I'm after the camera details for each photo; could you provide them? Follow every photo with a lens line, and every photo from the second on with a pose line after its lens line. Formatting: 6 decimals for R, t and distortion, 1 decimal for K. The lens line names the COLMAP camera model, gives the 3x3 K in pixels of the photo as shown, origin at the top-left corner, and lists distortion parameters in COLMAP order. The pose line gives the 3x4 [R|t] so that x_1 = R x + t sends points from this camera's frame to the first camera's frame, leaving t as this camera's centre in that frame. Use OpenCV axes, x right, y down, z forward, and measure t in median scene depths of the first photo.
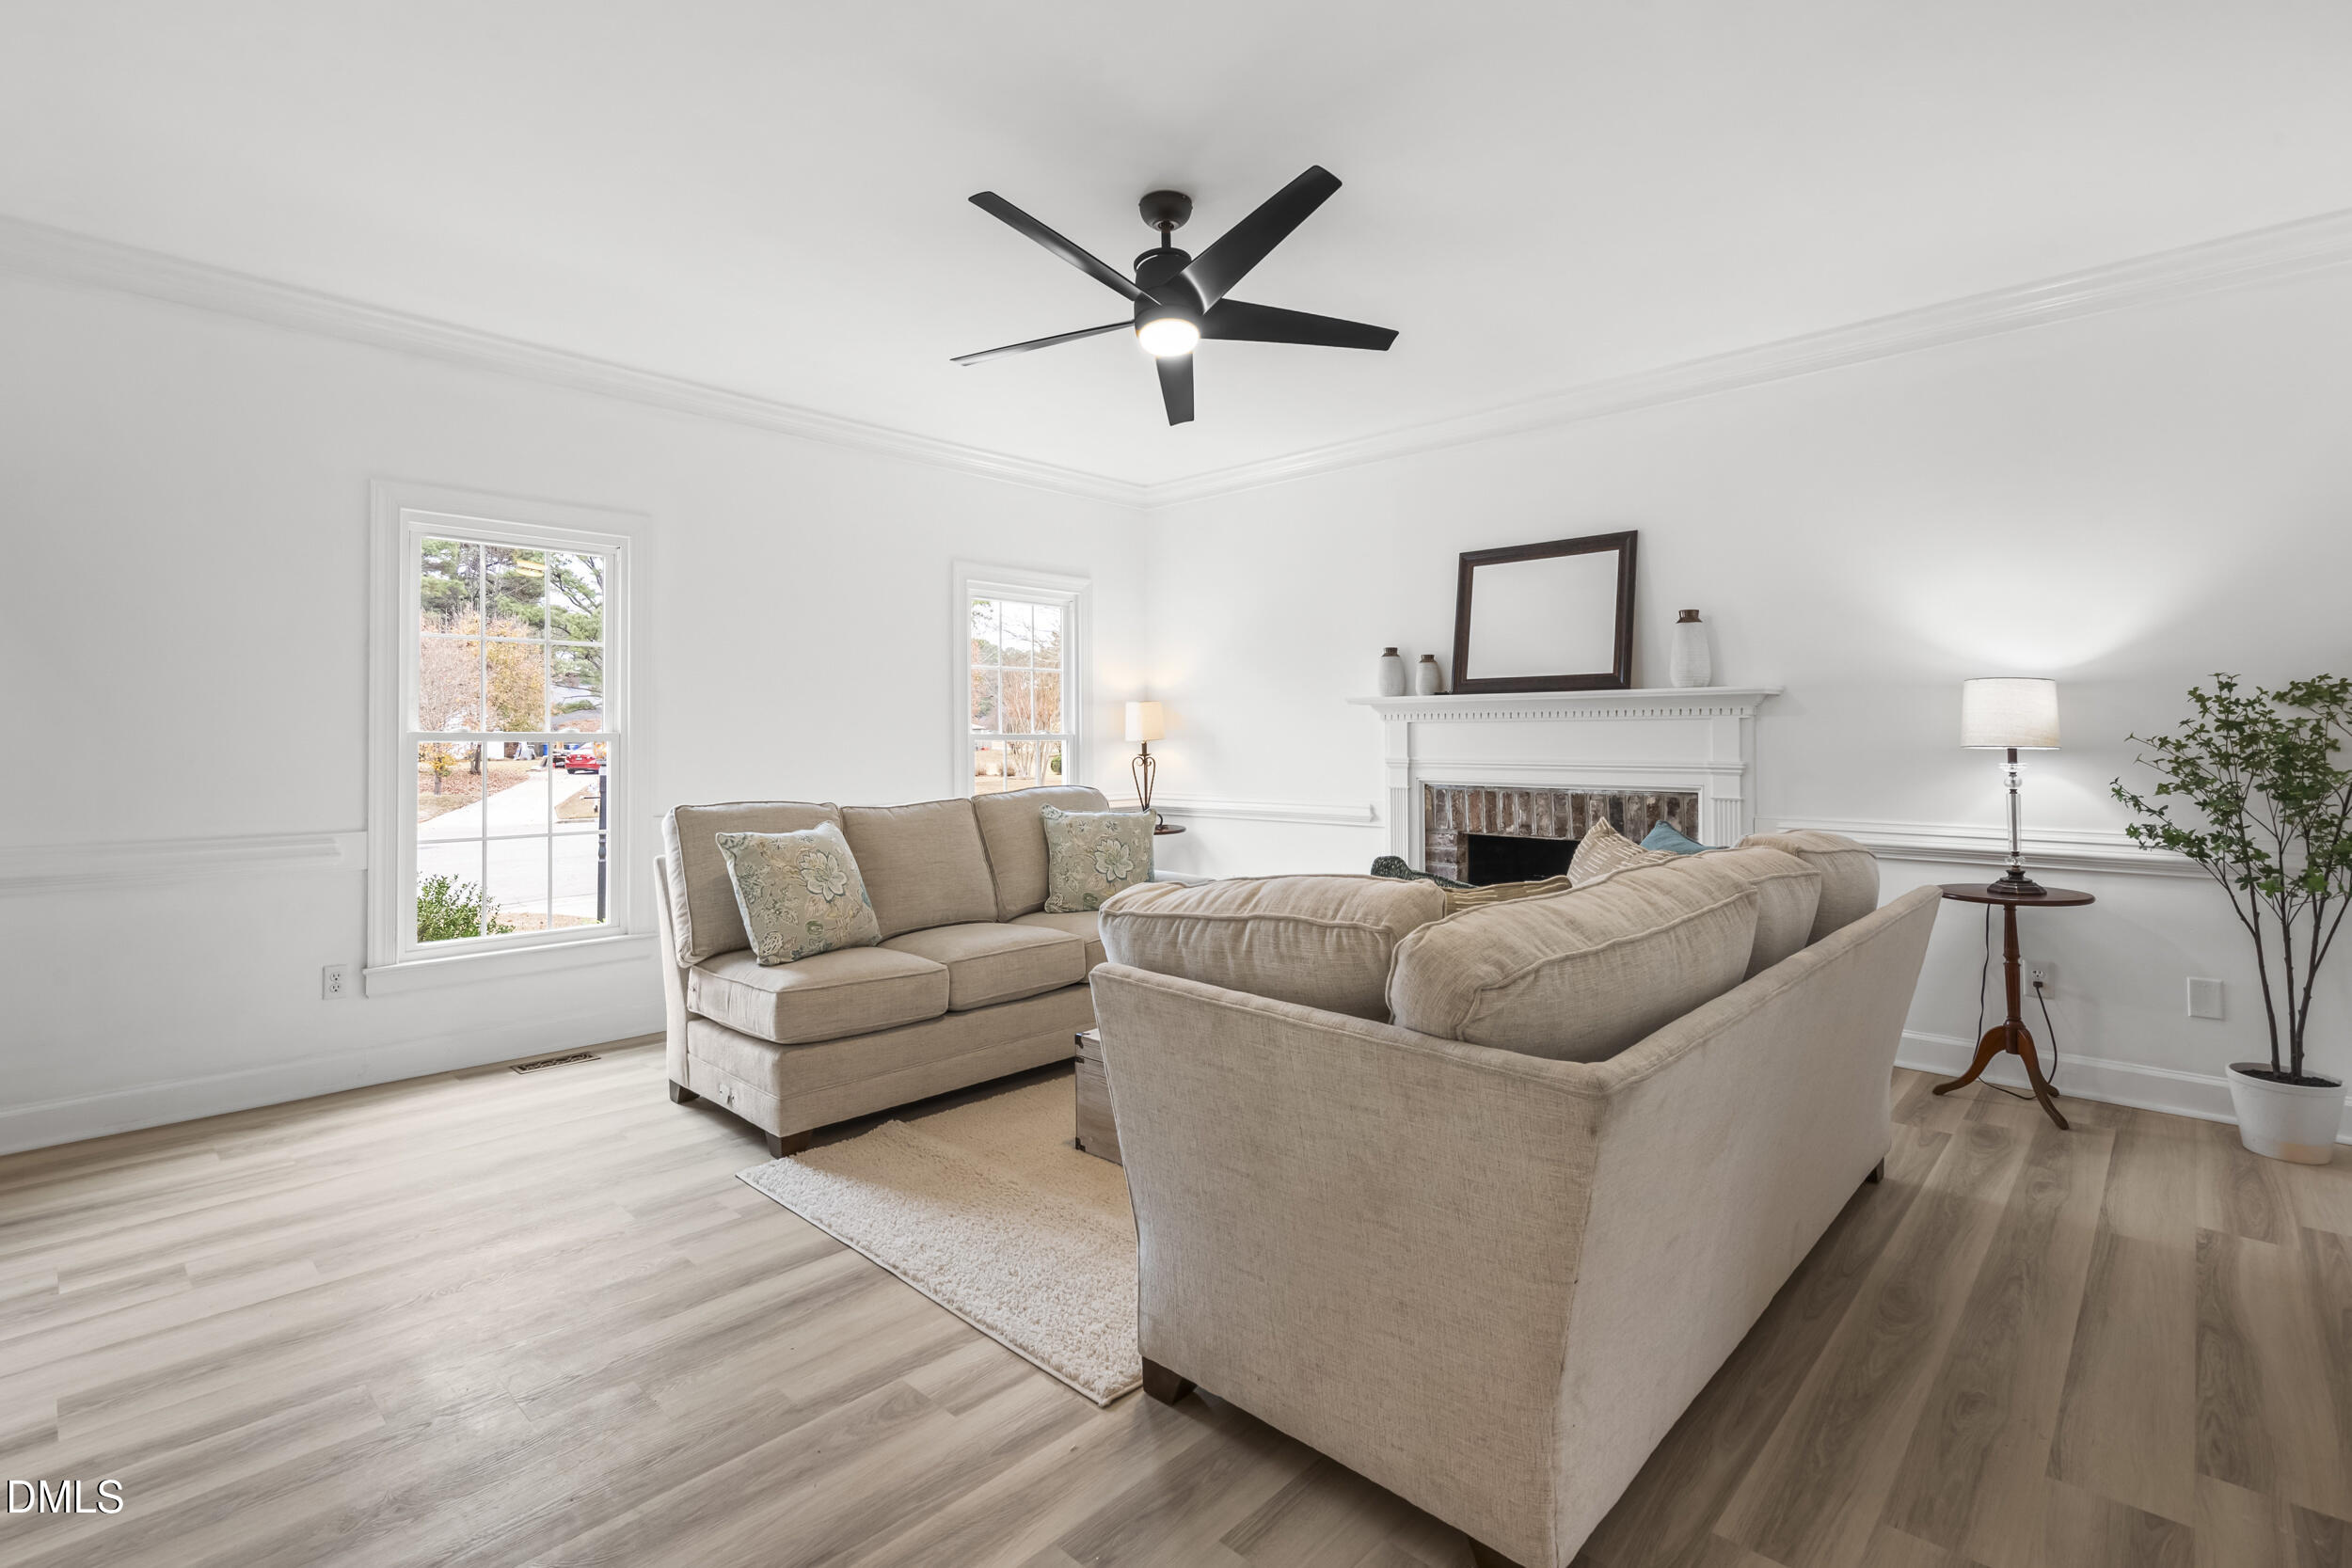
lens RADIAL K [[1080.1, 0, 1159.7], [0, 1080.1, 716.8], [0, 0, 1]] dist [-0.009682, 0.003831]
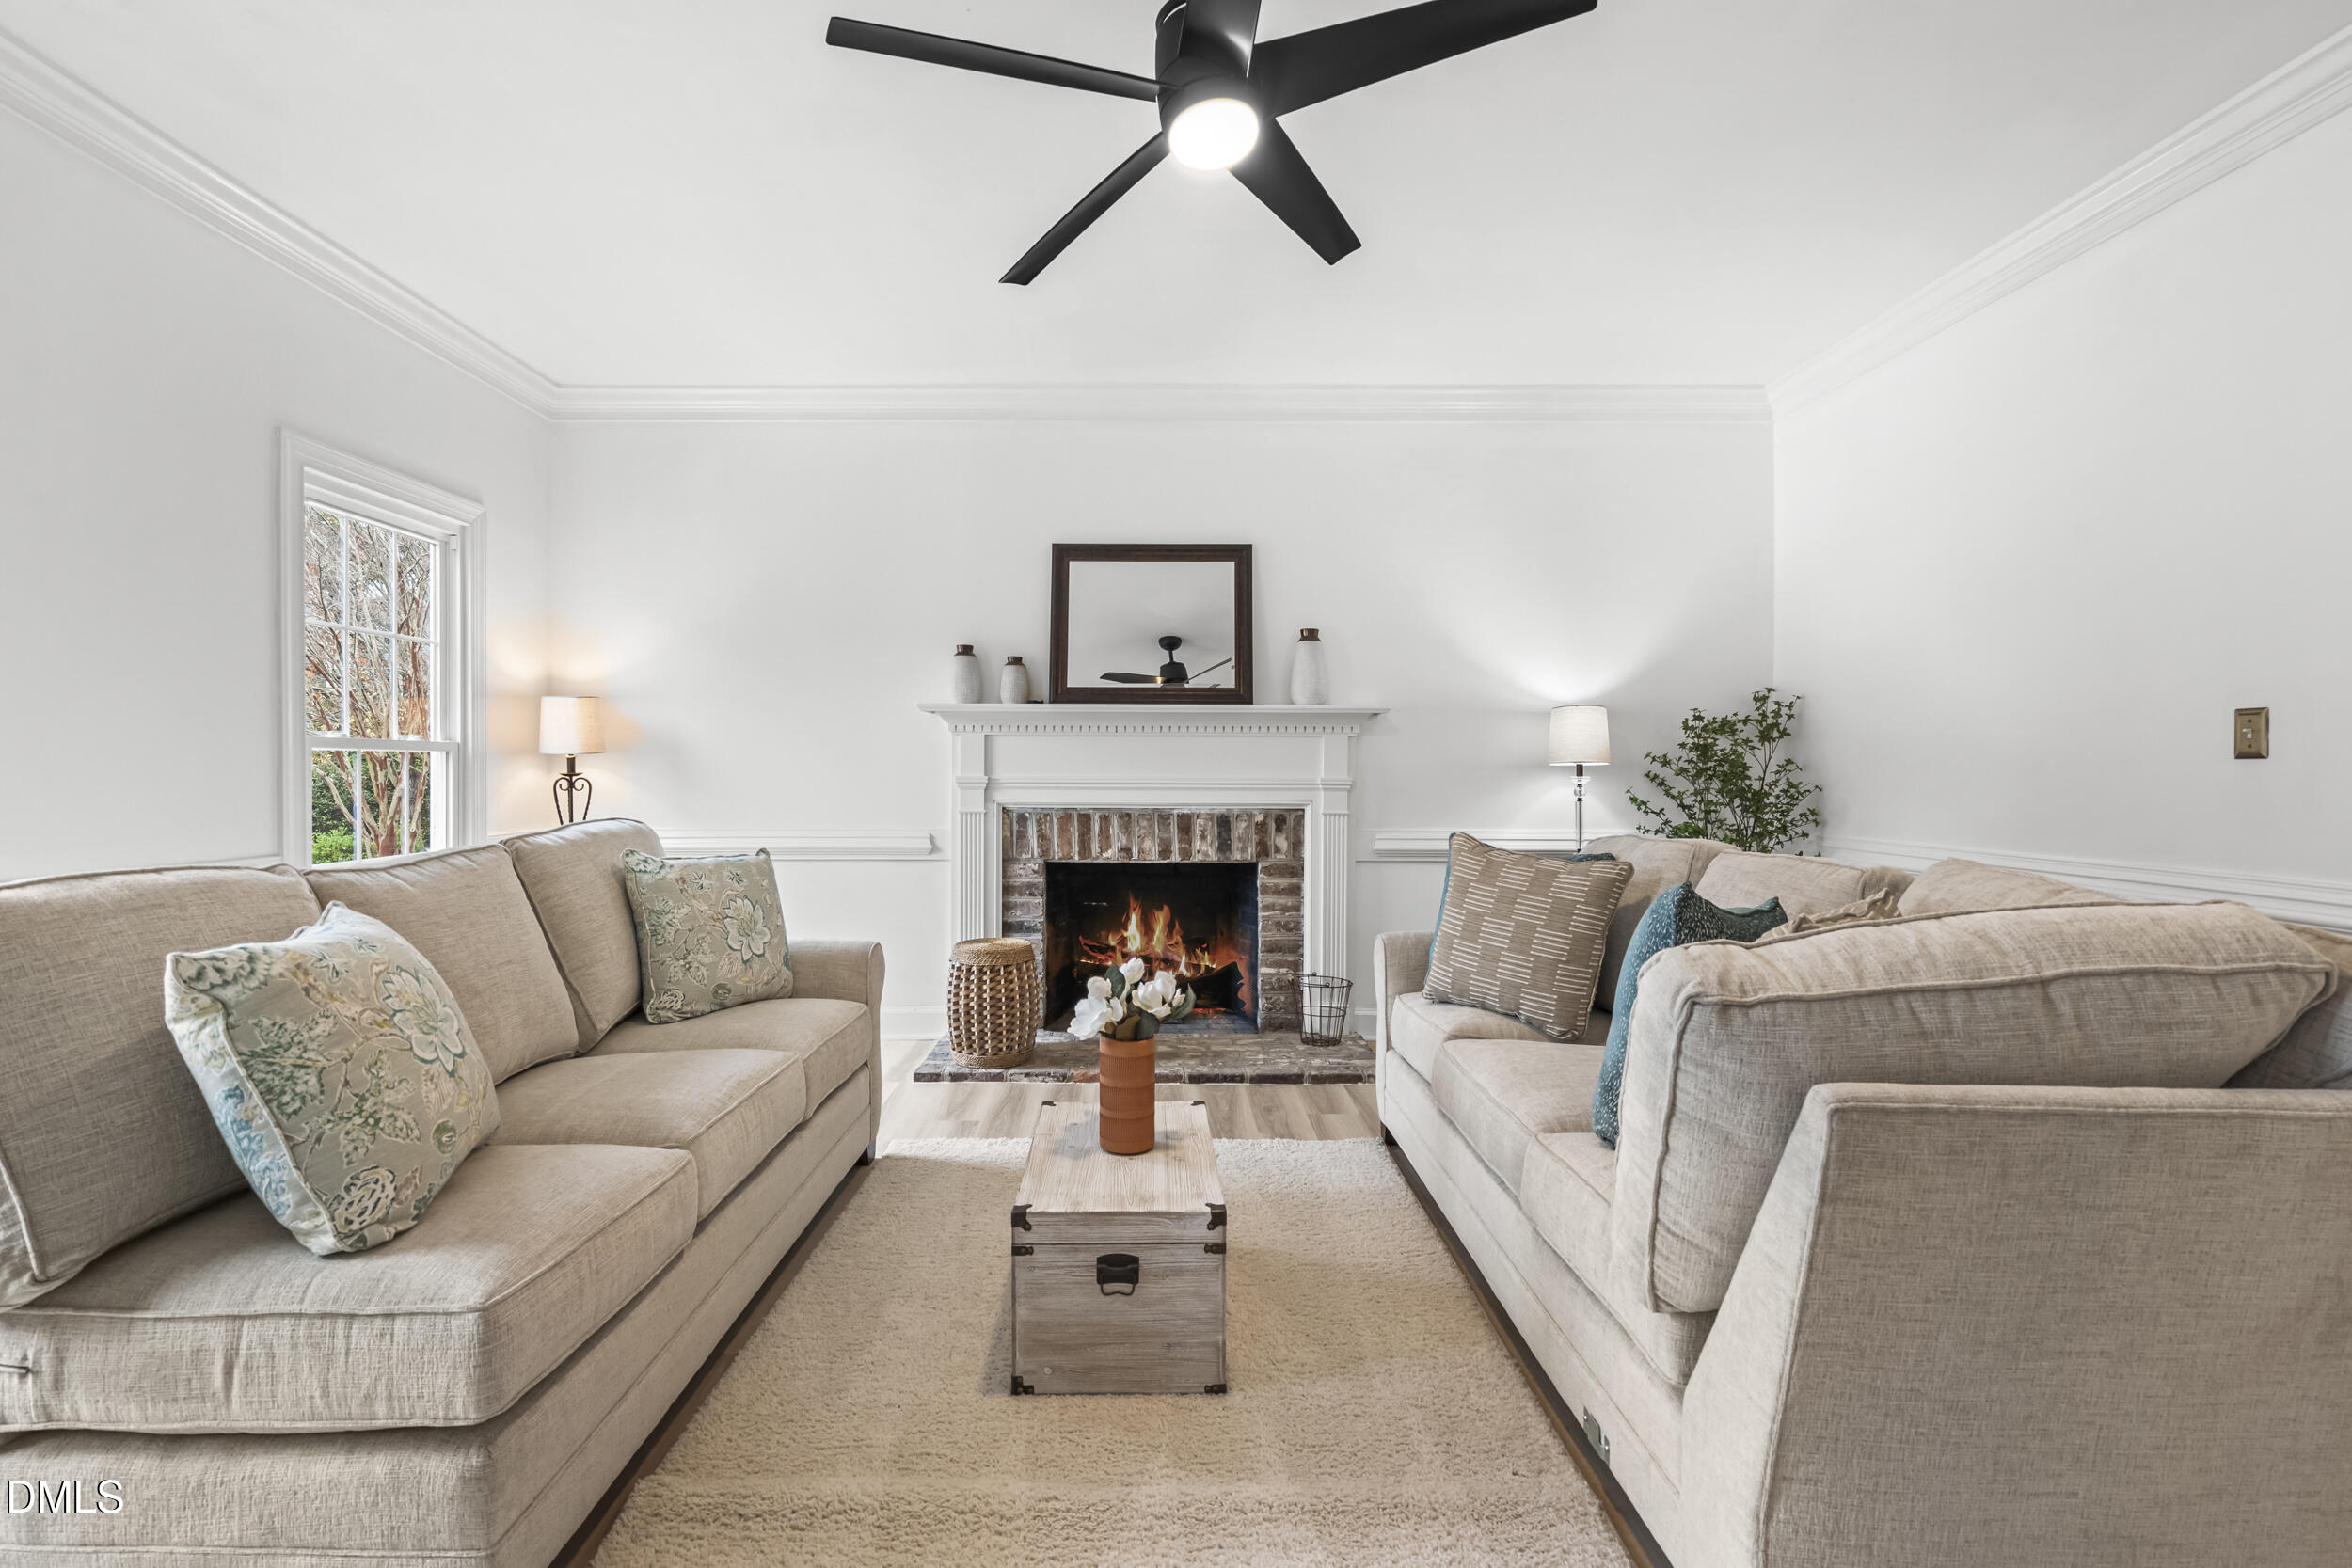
lens RADIAL K [[1080.1, 0, 1138.5], [0, 1080.1, 771.5], [0, 0, 1]] dist [-0.009682, 0.003831]
pose [[0.724242, 0.003273, 0.689538, -0.291556], [-0.019032, 0.999703, 0.015244, 0.020342], [-0.689283, -0.024163, 0.724089, 0.328377]]
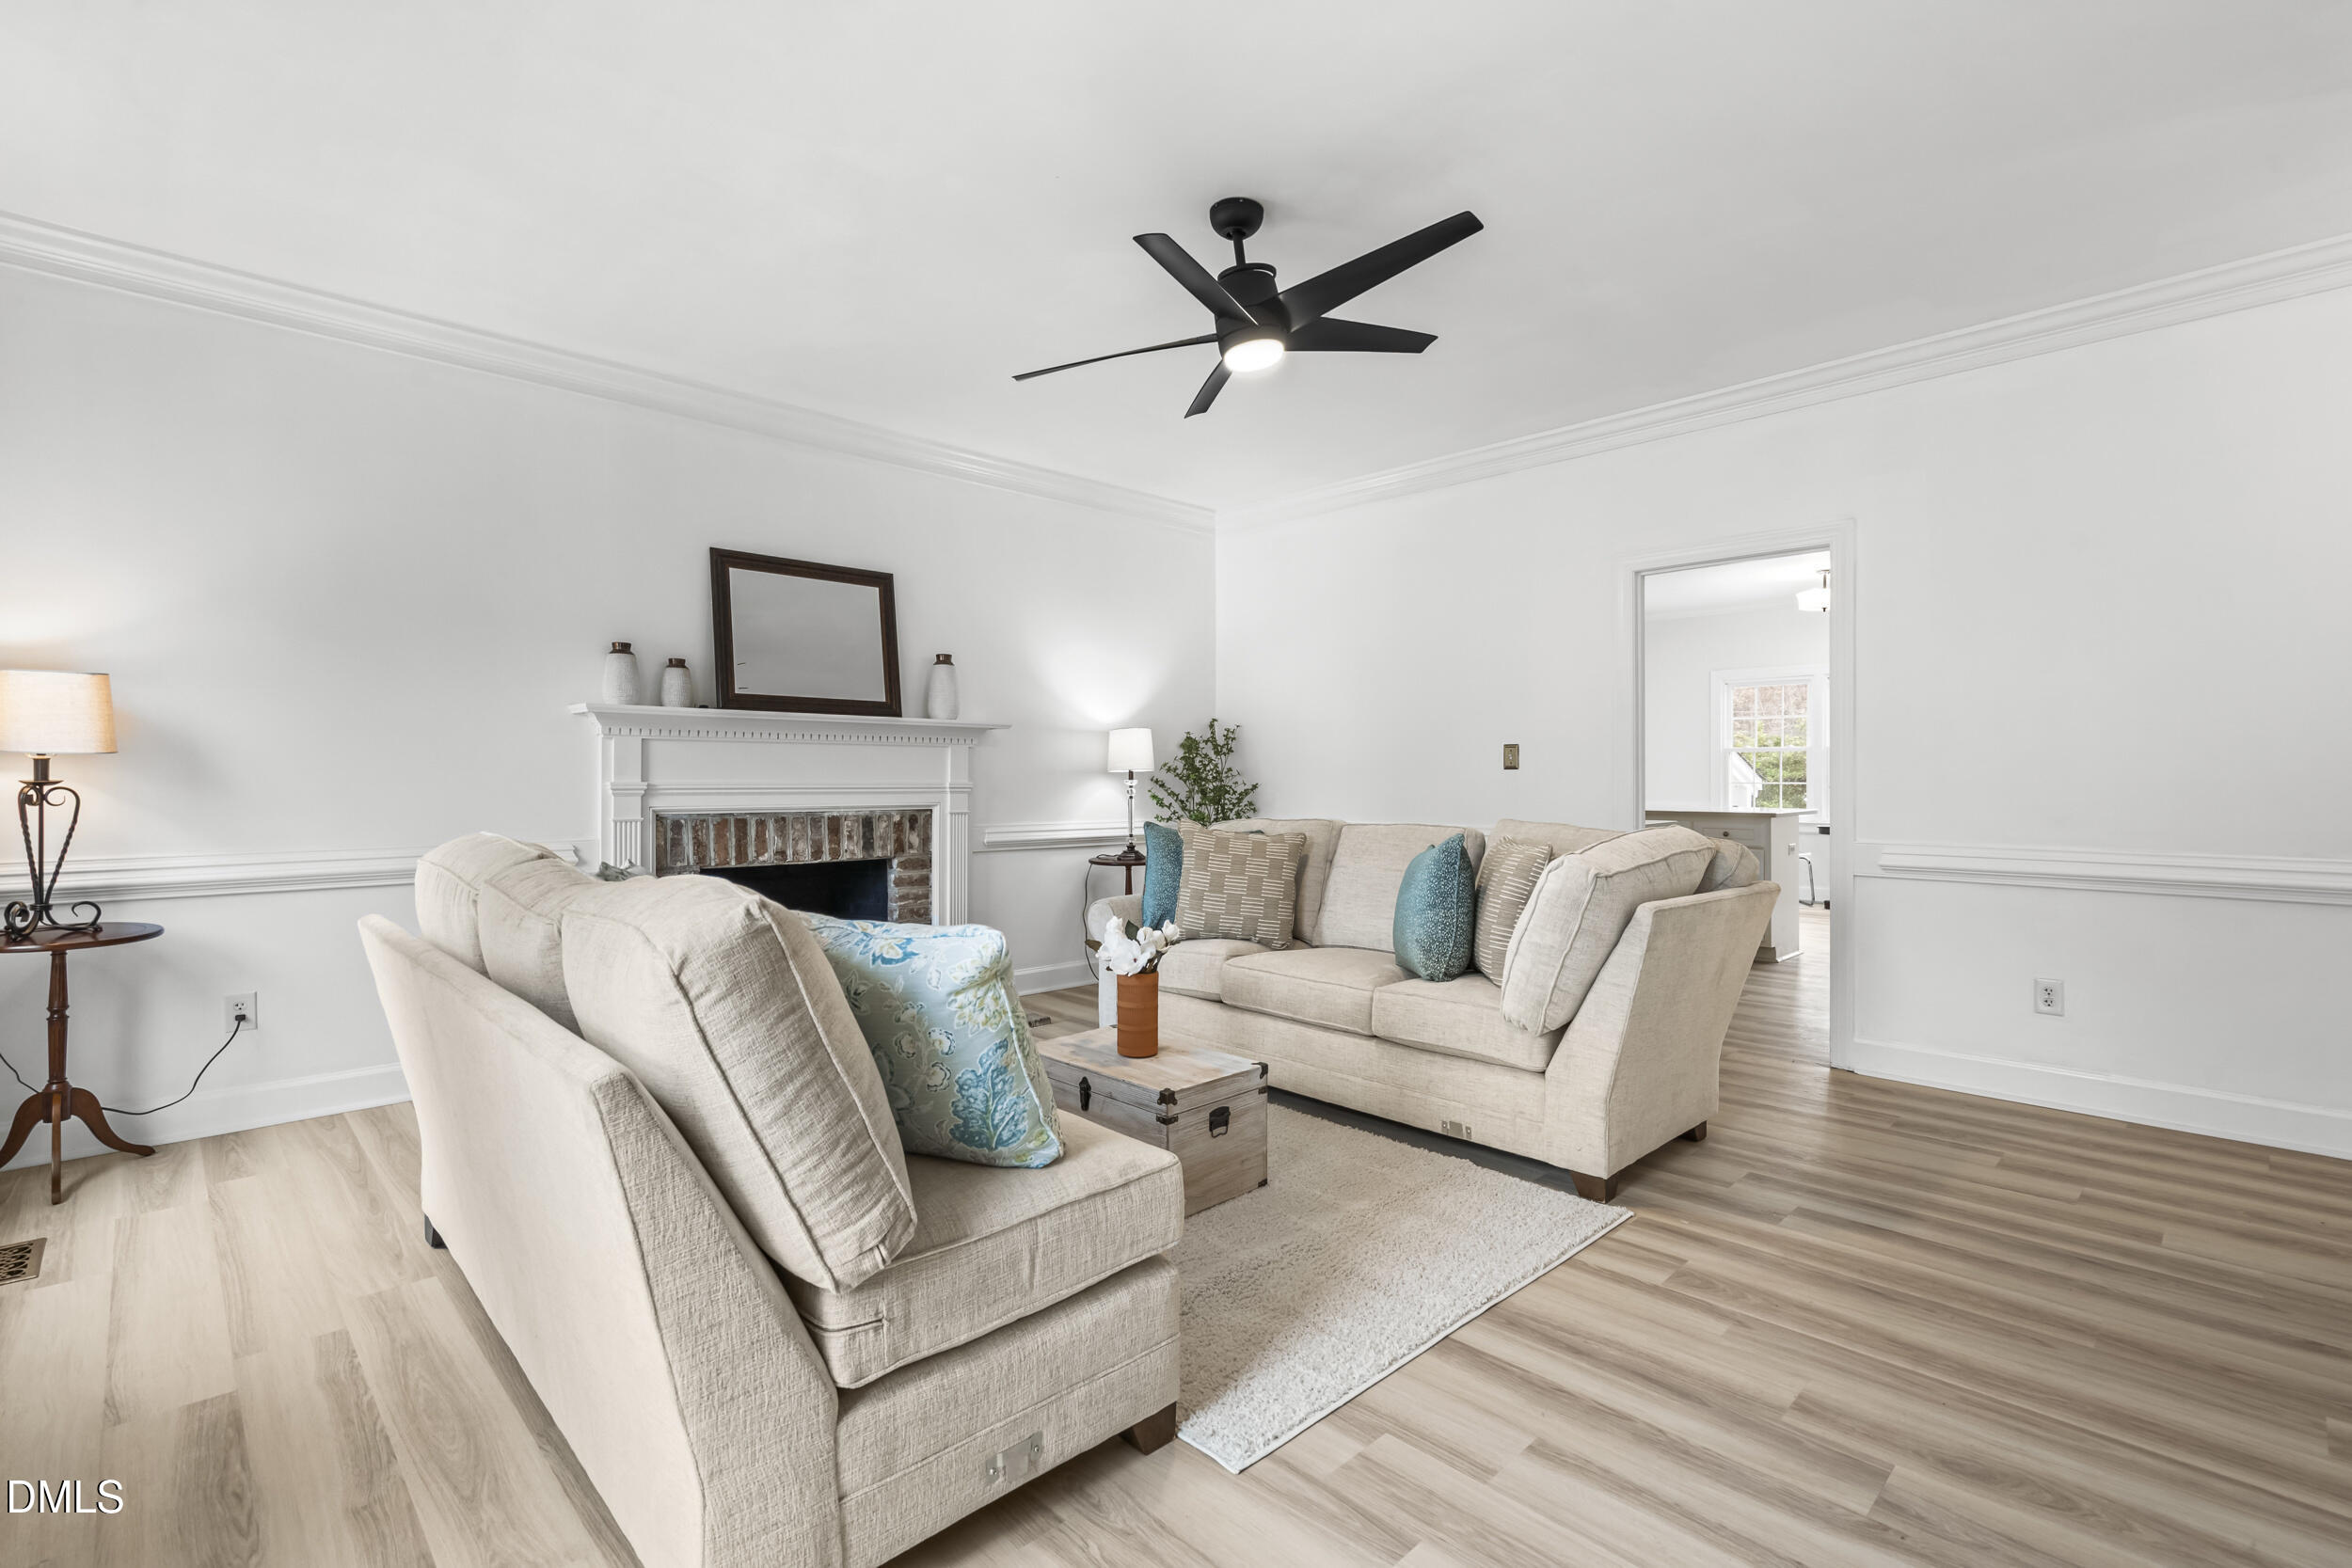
lens RADIAL K [[1080.1, 0, 1159.7], [0, 1080.1, 770.8], [0, 0, 1]] dist [-0.009682, 0.003831]
pose [[0.043428, 0.008612, 0.999019, -0.605921], [-0.022527, 0.999717, -0.007639, 0.028915], [-0.998803, -0.022174, 0.043610, 0.629744]]
